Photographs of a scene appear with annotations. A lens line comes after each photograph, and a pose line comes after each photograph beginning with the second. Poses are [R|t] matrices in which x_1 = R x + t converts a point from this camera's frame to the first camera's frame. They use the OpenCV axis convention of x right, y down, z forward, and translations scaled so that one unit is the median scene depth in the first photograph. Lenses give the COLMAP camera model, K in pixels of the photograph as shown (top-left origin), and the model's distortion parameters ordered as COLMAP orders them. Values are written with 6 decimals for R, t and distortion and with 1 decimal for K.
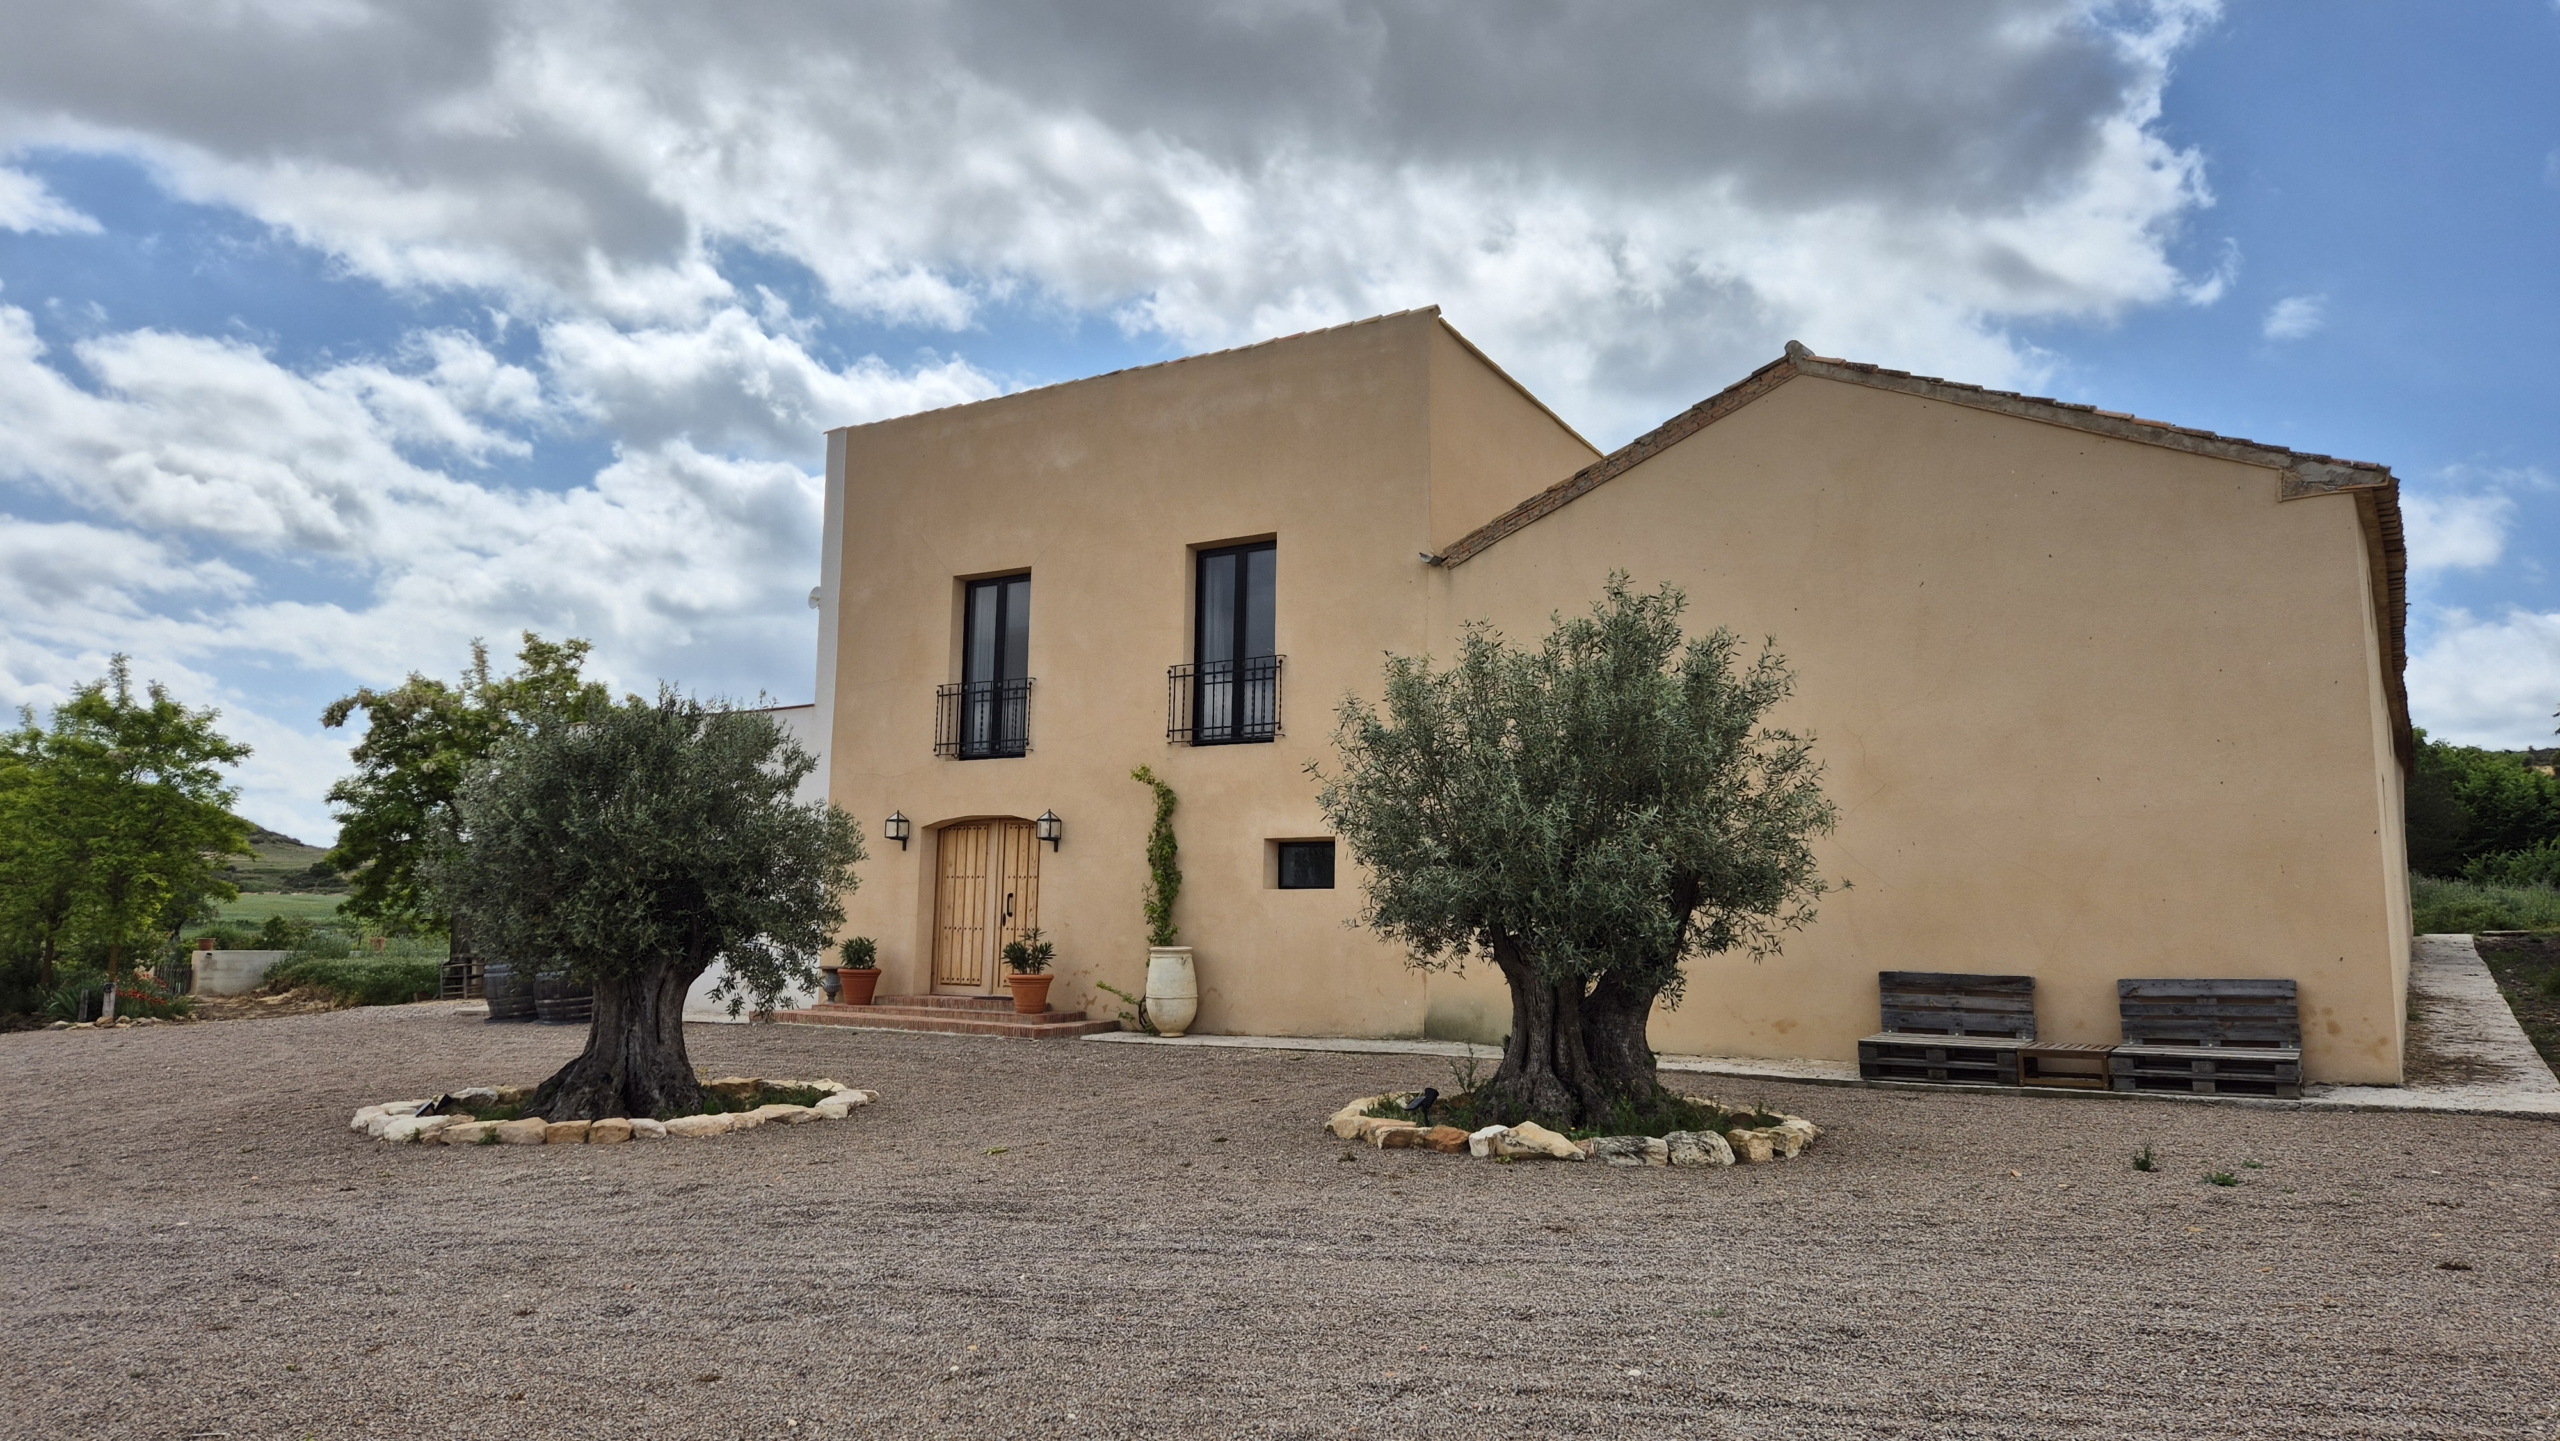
lens RADIAL K [[1714.1, 0, 1272.9], [0, 1714.1, 744.6], [0, 0, 1]] dist [0.070883, -0.055680]
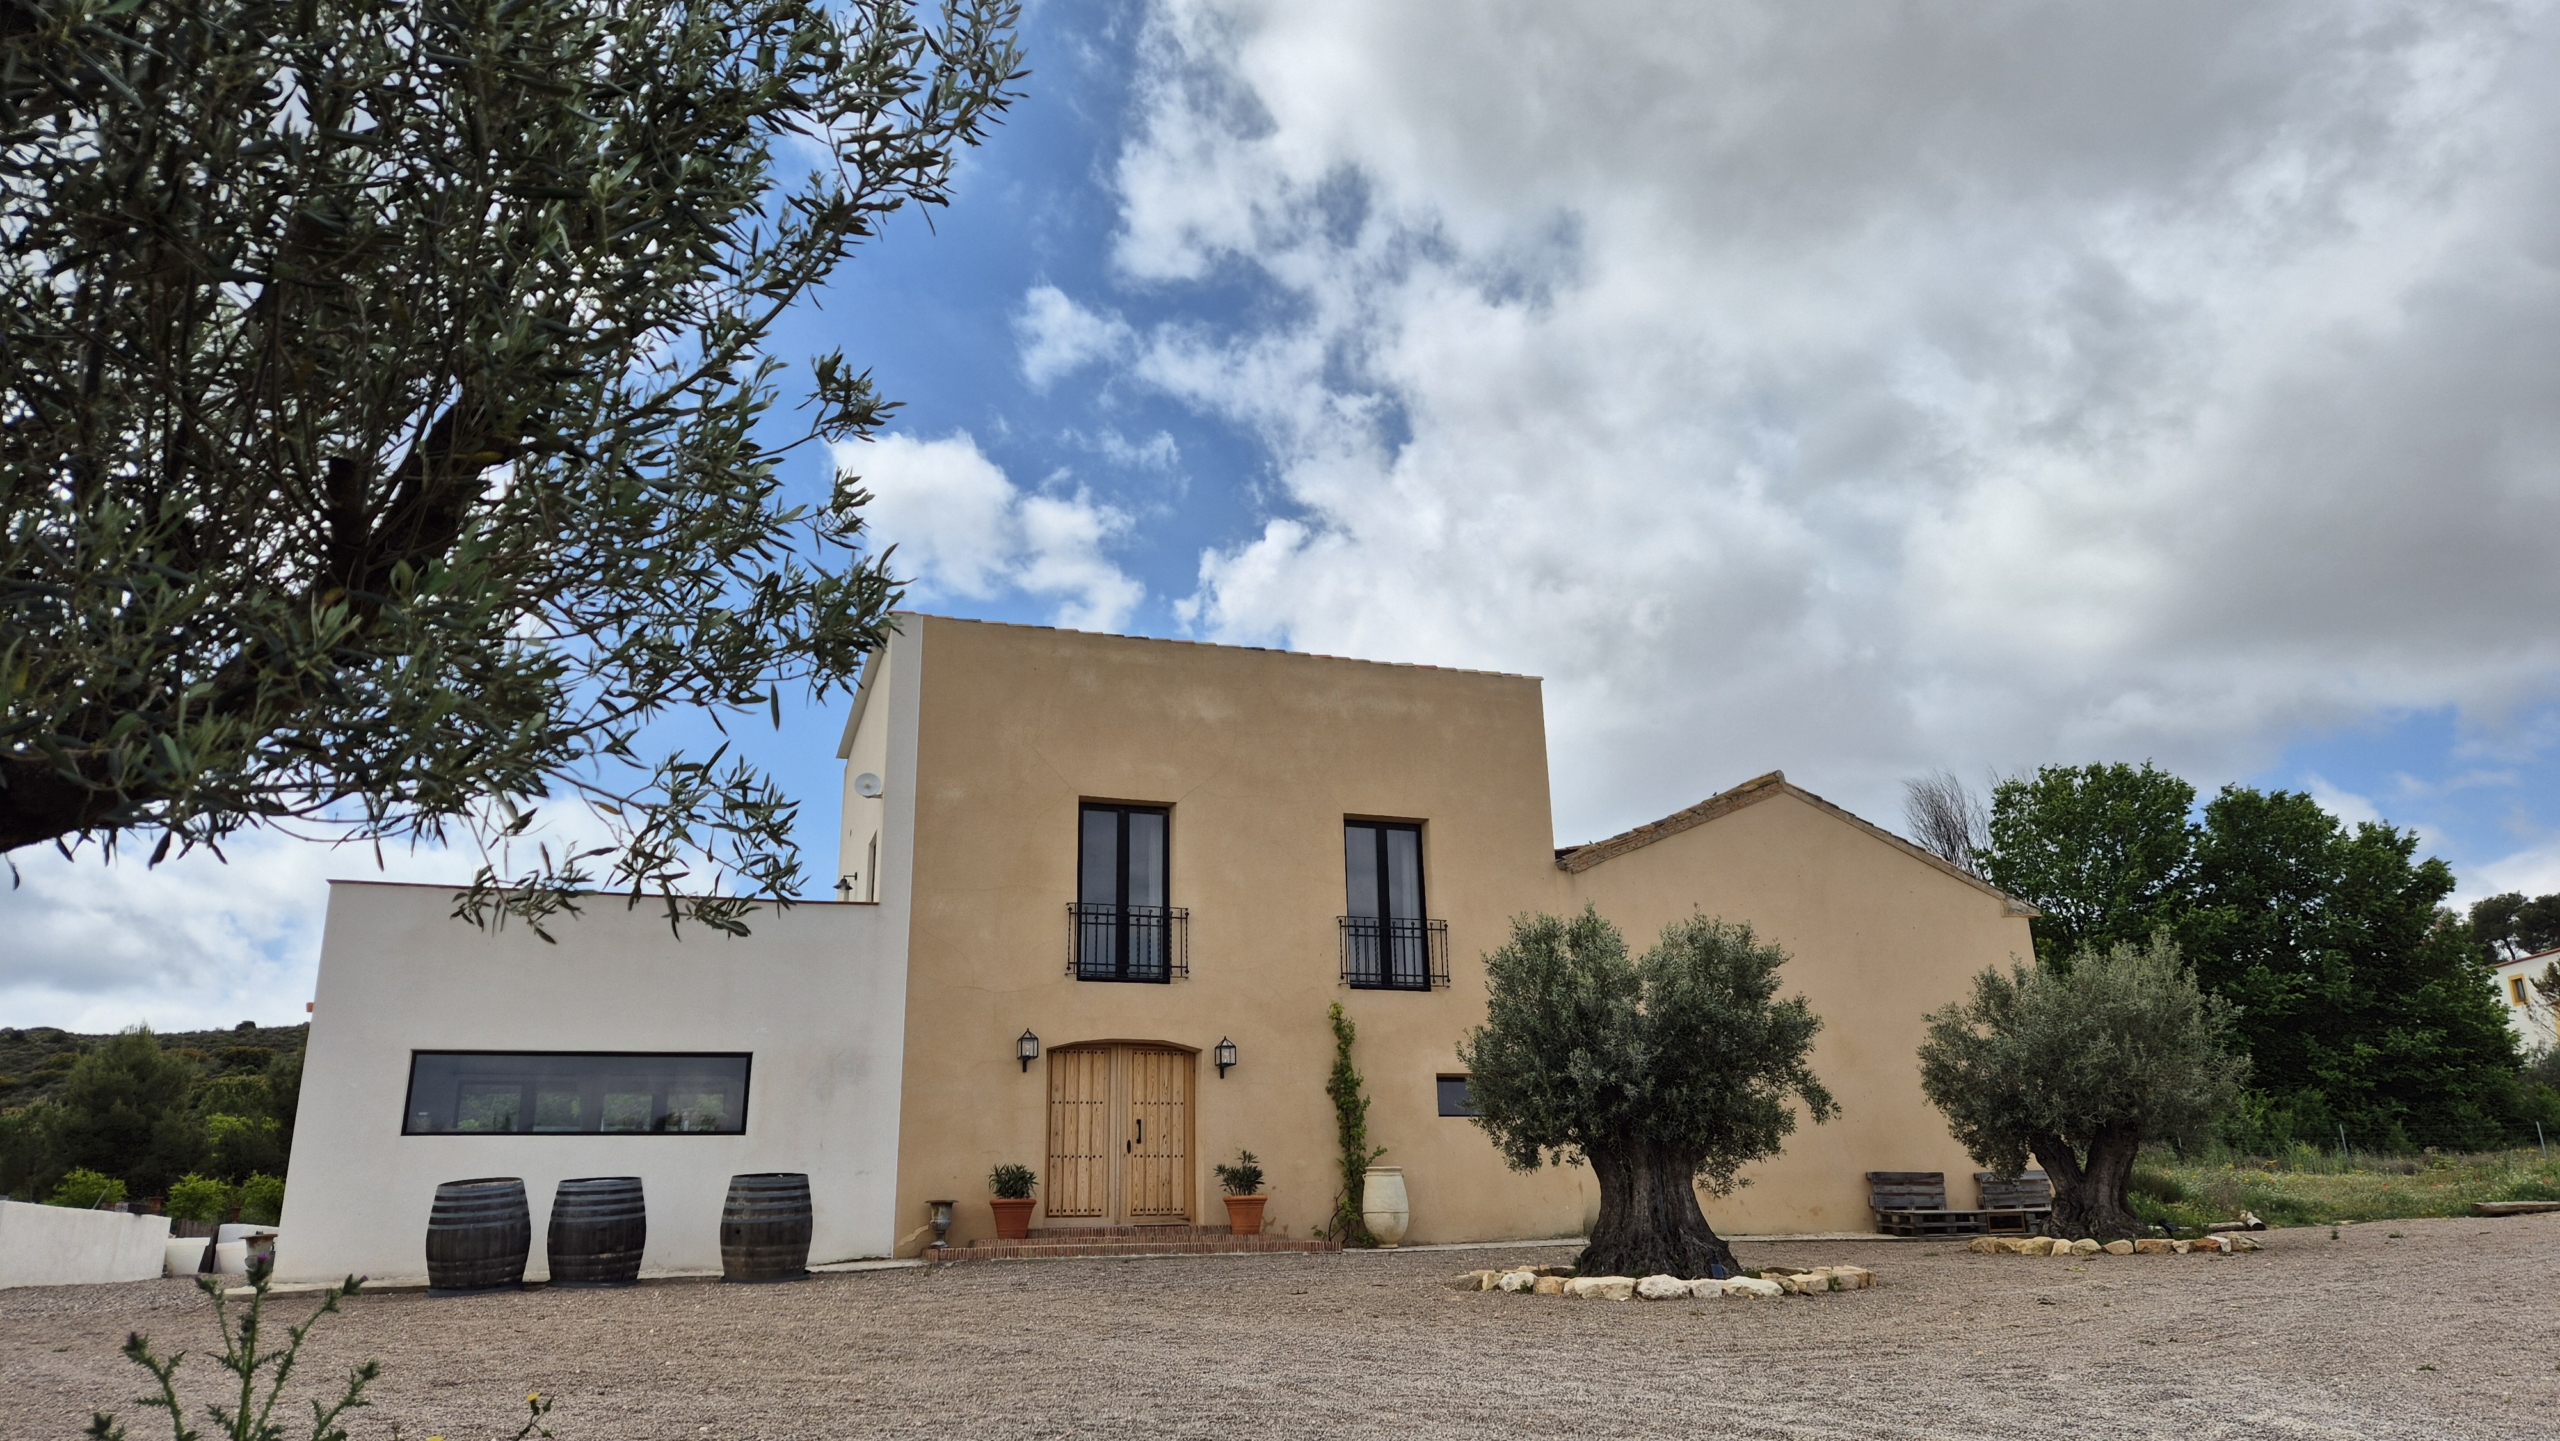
lens RADIAL K [[1663.8, 0, 1272.5], [0, 1663.8, 742.8], [0, 0, 1]] dist [0.044101, -0.000923]
pose [[0.602907, 0.194155, 0.773826, -0.918033], [-0.062291, 0.978431, -0.196959, 0.059177], [-0.795376, 0.070546, 0.601997, 0.337861]]
